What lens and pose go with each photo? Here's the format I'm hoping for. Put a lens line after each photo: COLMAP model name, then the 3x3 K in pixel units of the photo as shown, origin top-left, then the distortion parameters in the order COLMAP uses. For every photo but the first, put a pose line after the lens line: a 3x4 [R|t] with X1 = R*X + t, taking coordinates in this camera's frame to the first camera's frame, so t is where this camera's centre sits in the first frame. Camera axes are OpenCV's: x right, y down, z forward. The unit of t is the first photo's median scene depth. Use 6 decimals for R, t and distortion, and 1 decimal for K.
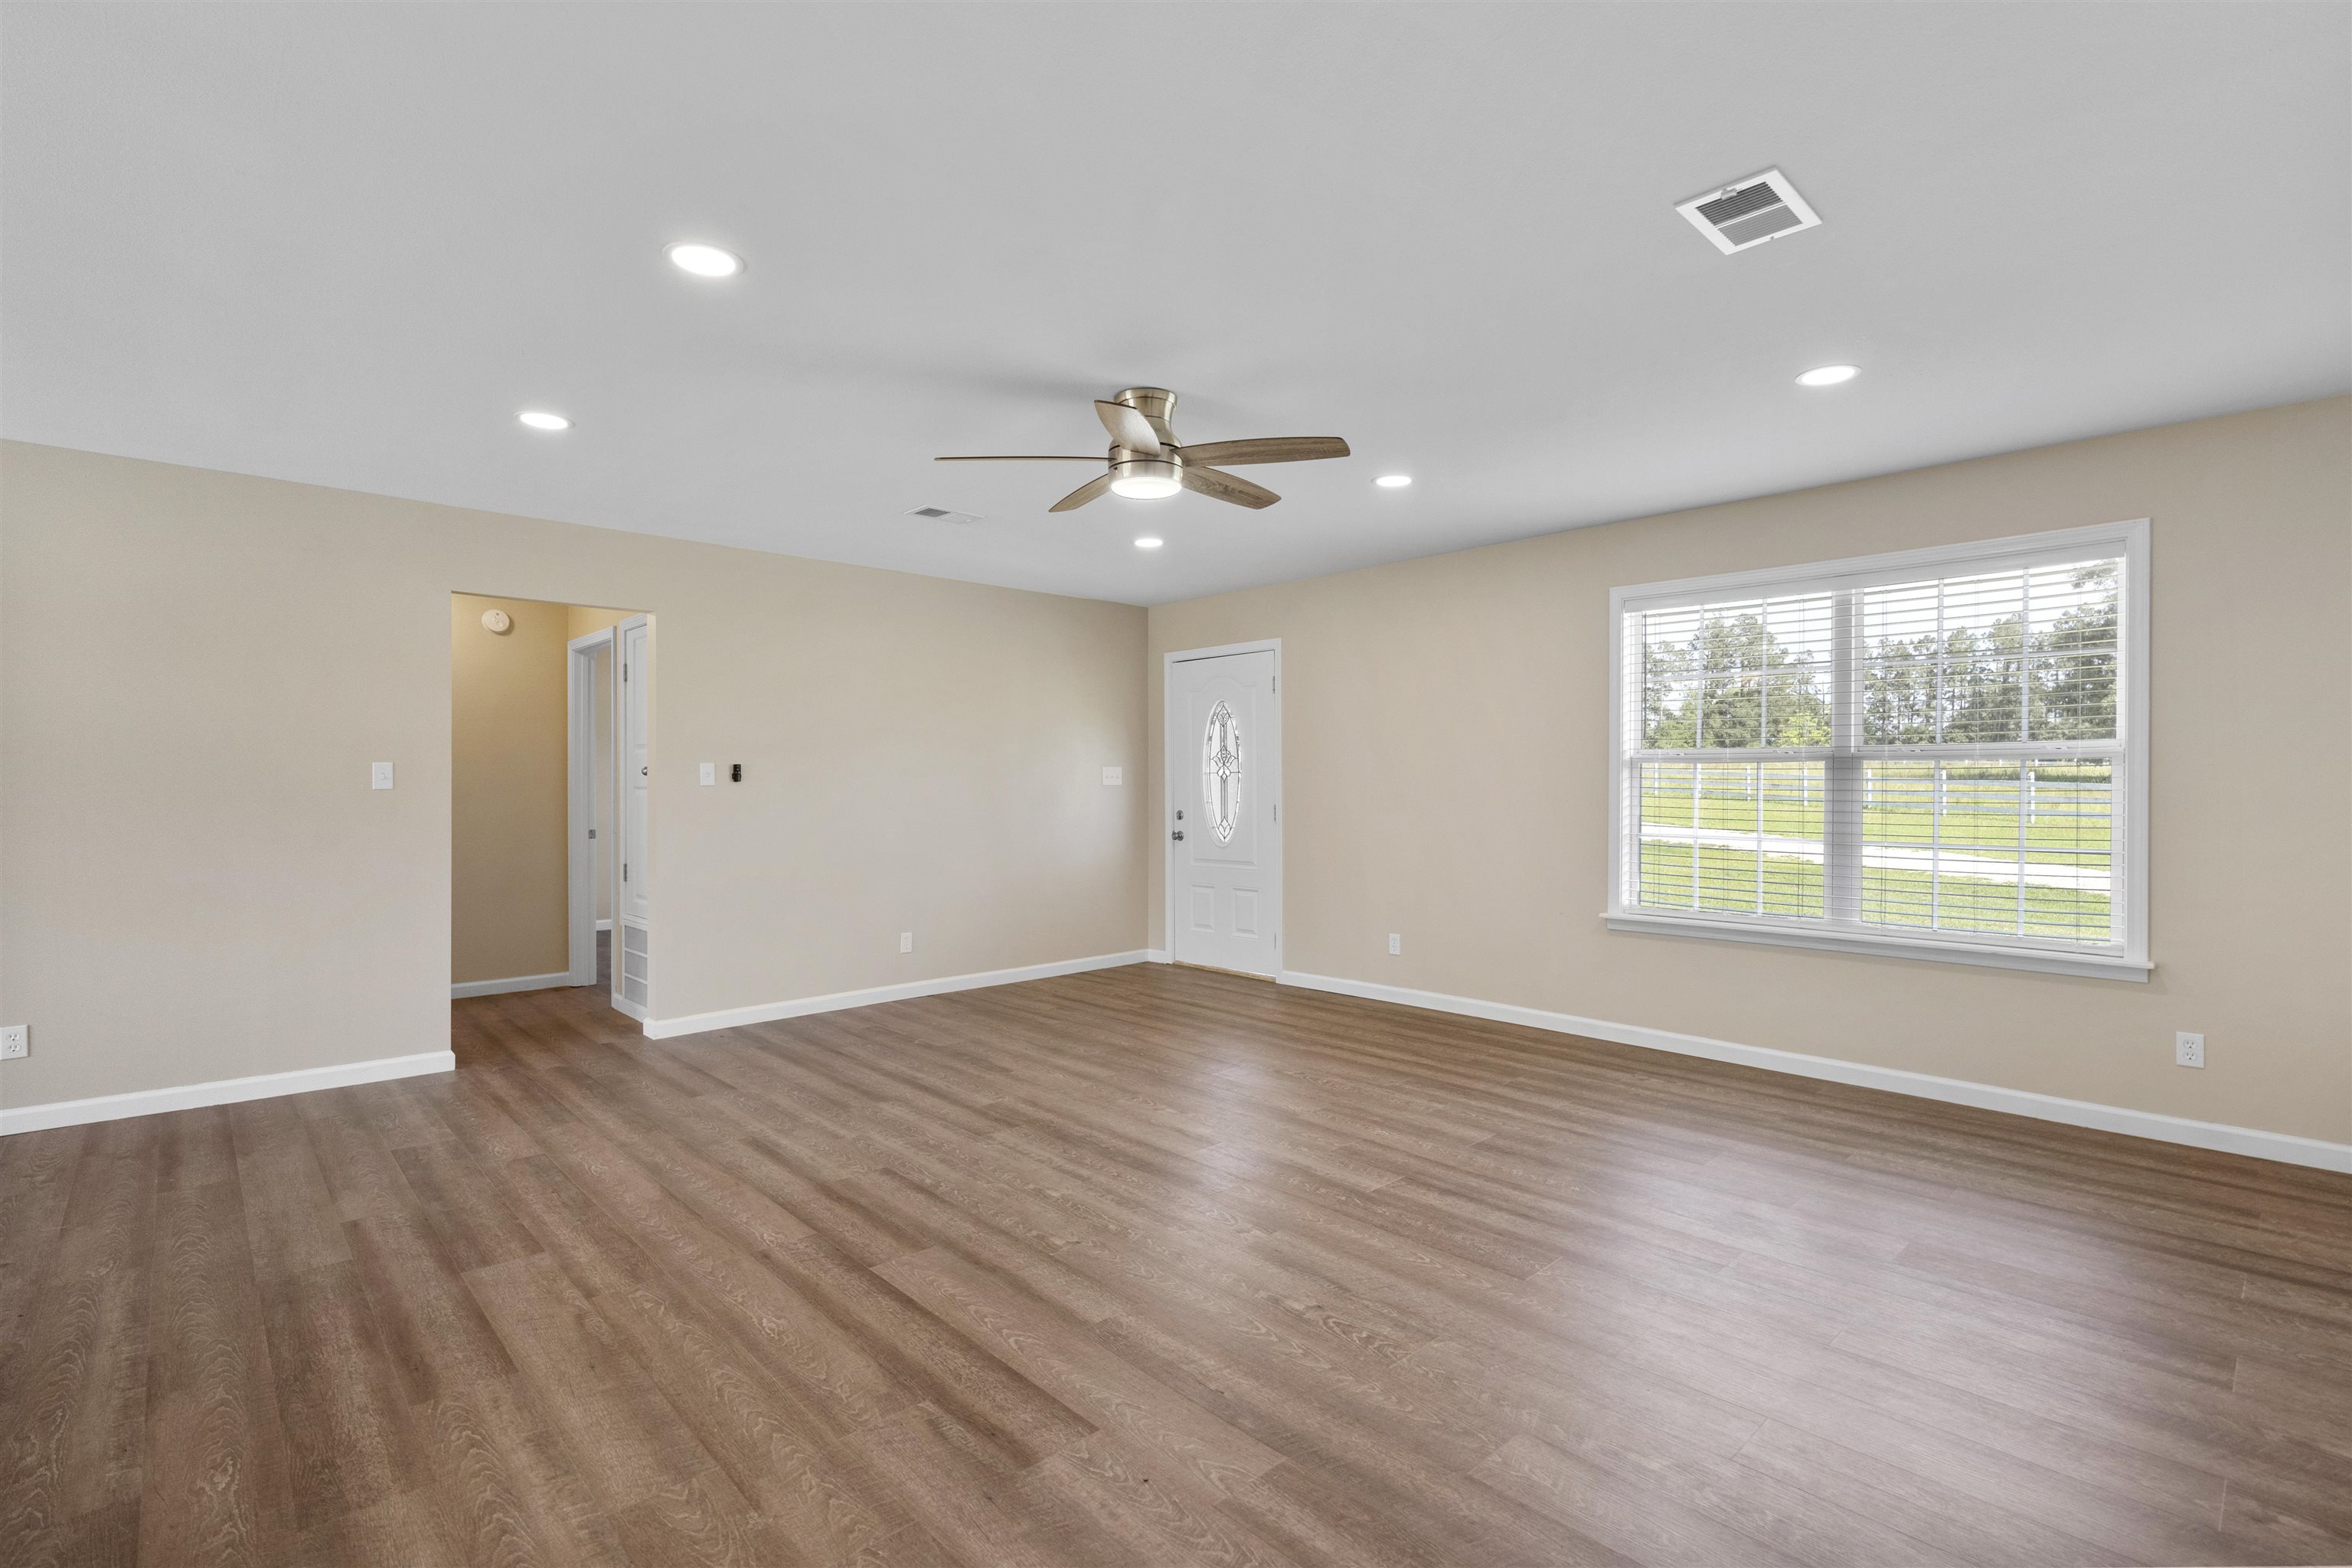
lens RADIAL K [[1081.9, 0, 1175.1], [0, 1081.9, 789.6], [0, 0, 1]] dist [-0.005675, 0.003535]
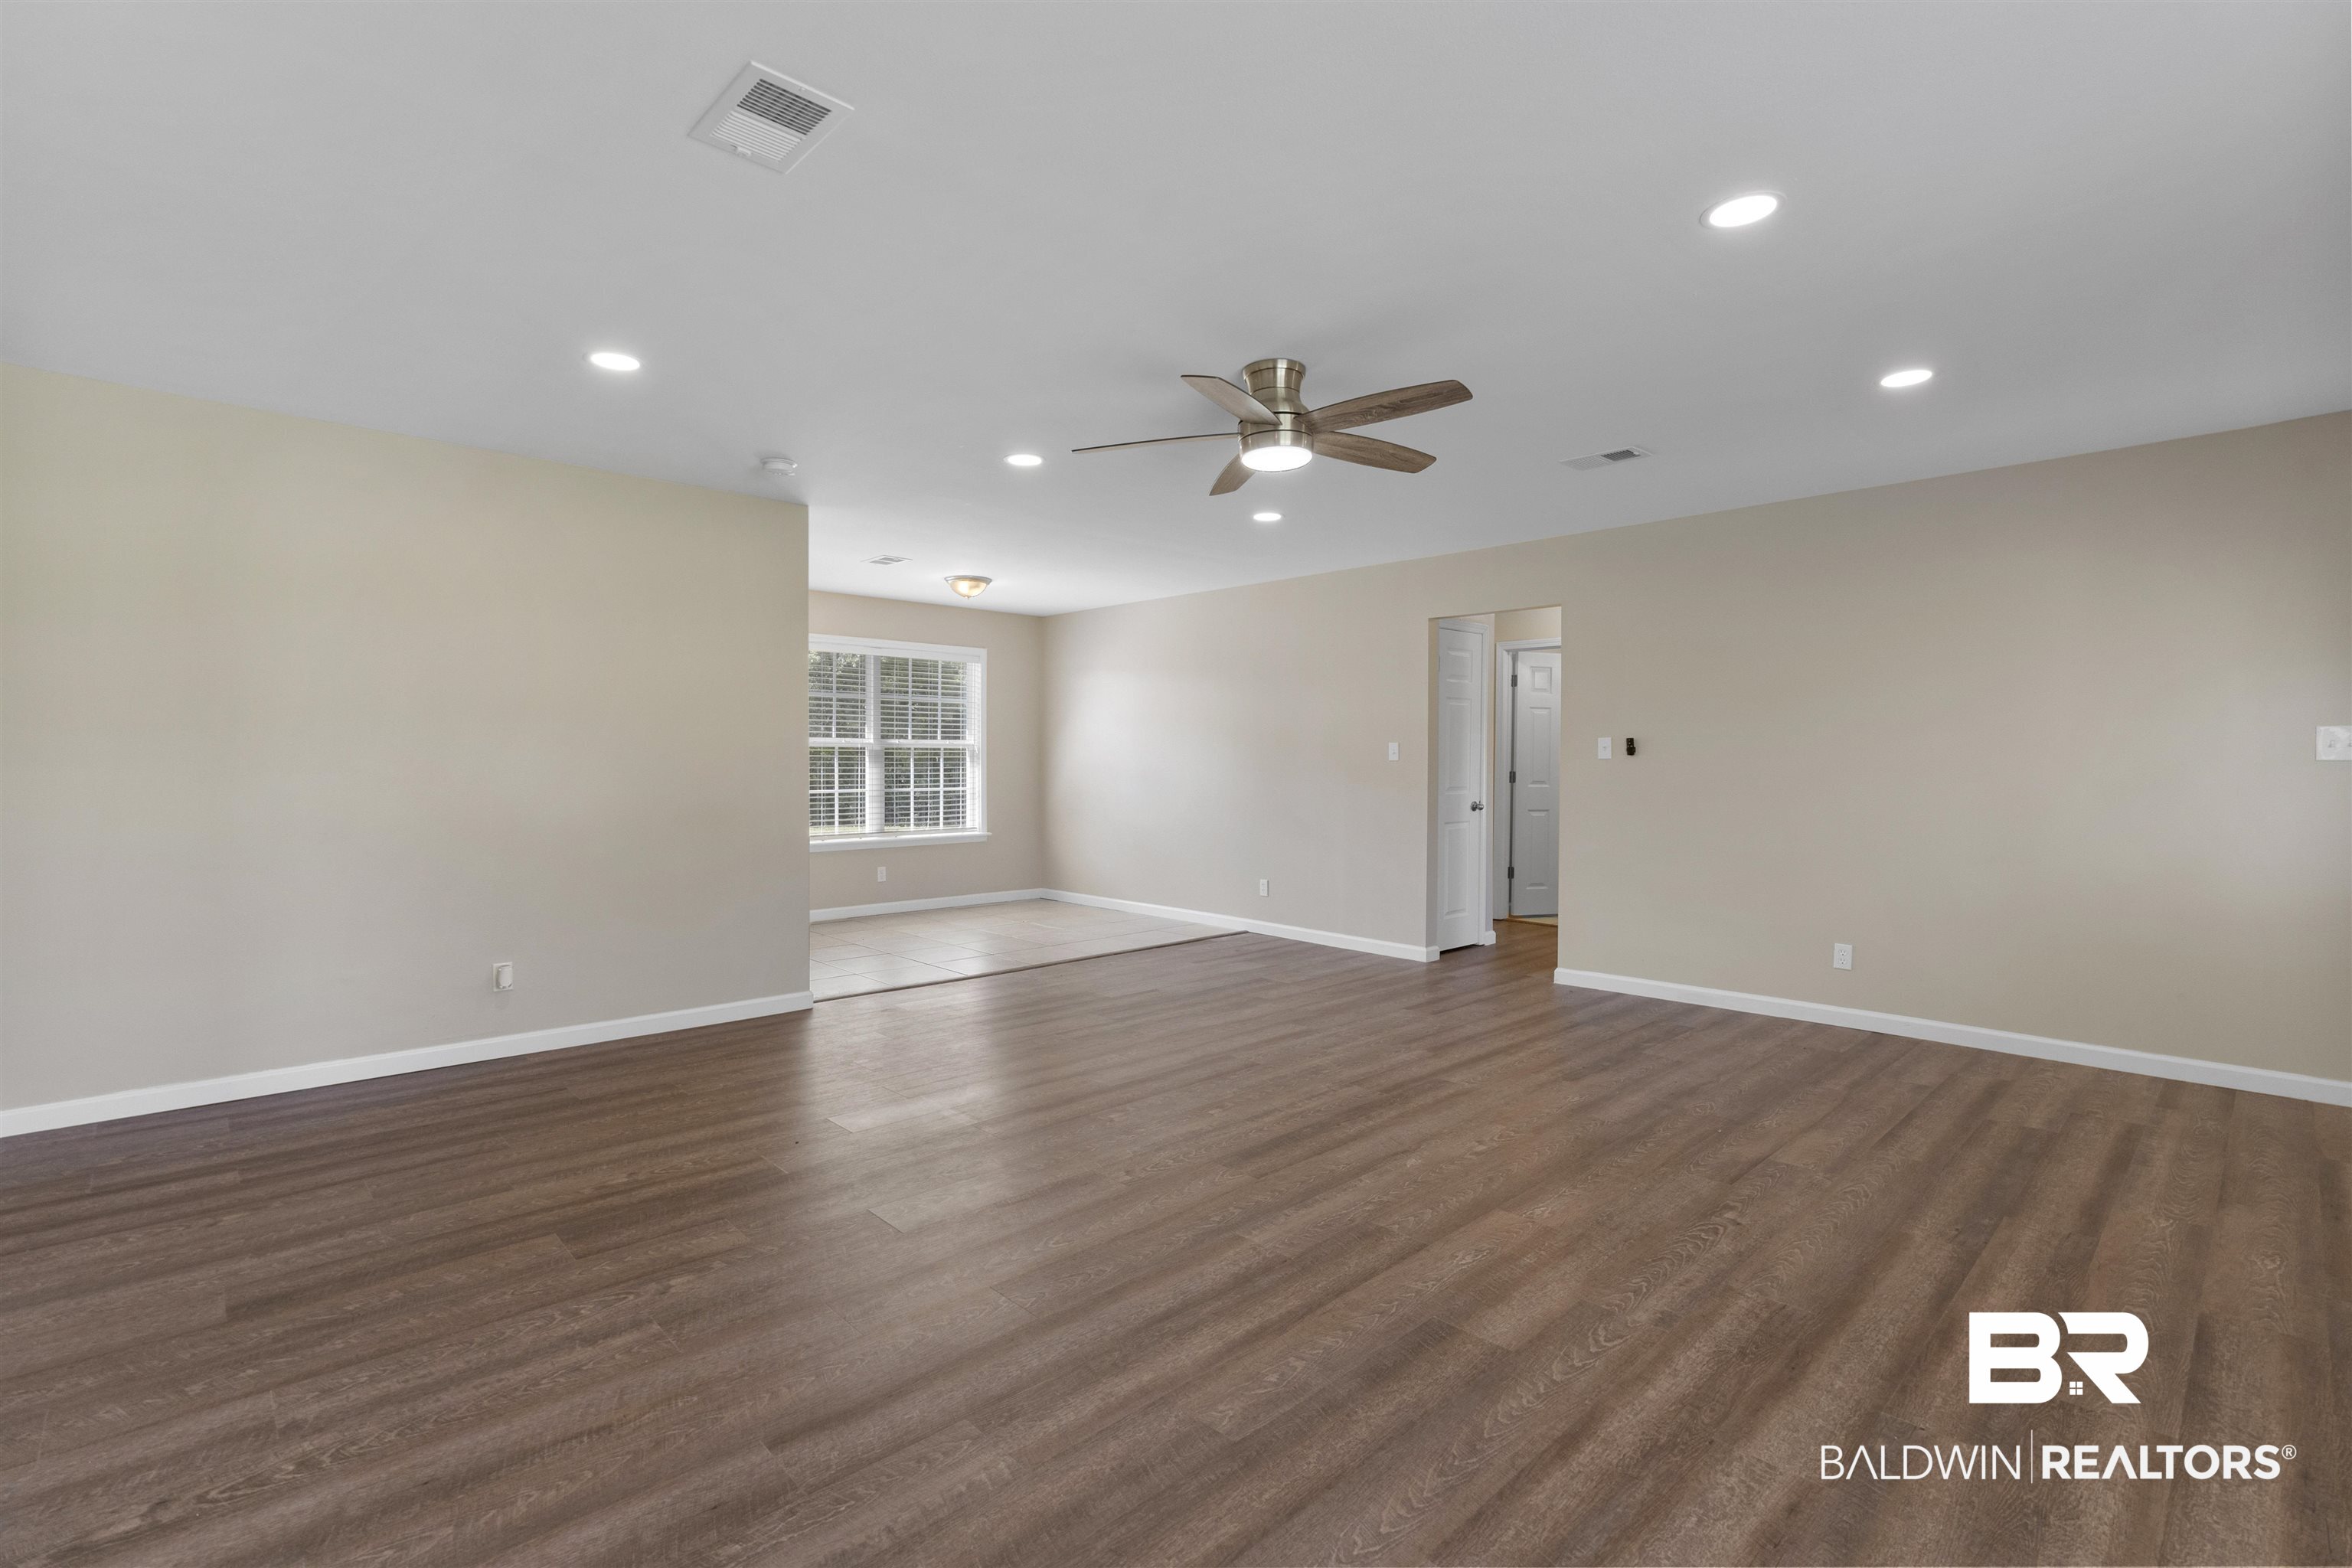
lens RADIAL K [[1081.9, 0, 1175.3], [0, 1081.9, 769.3], [0, 0, 1]] dist [-0.005675, 0.003535]
pose [[-0.004813, 0.008483, -0.999952, 0.833730], [-0.009150, 0.999922, 0.008526, 0.001771], [0.999947, 0.009191, -0.004735, 0.777830]]
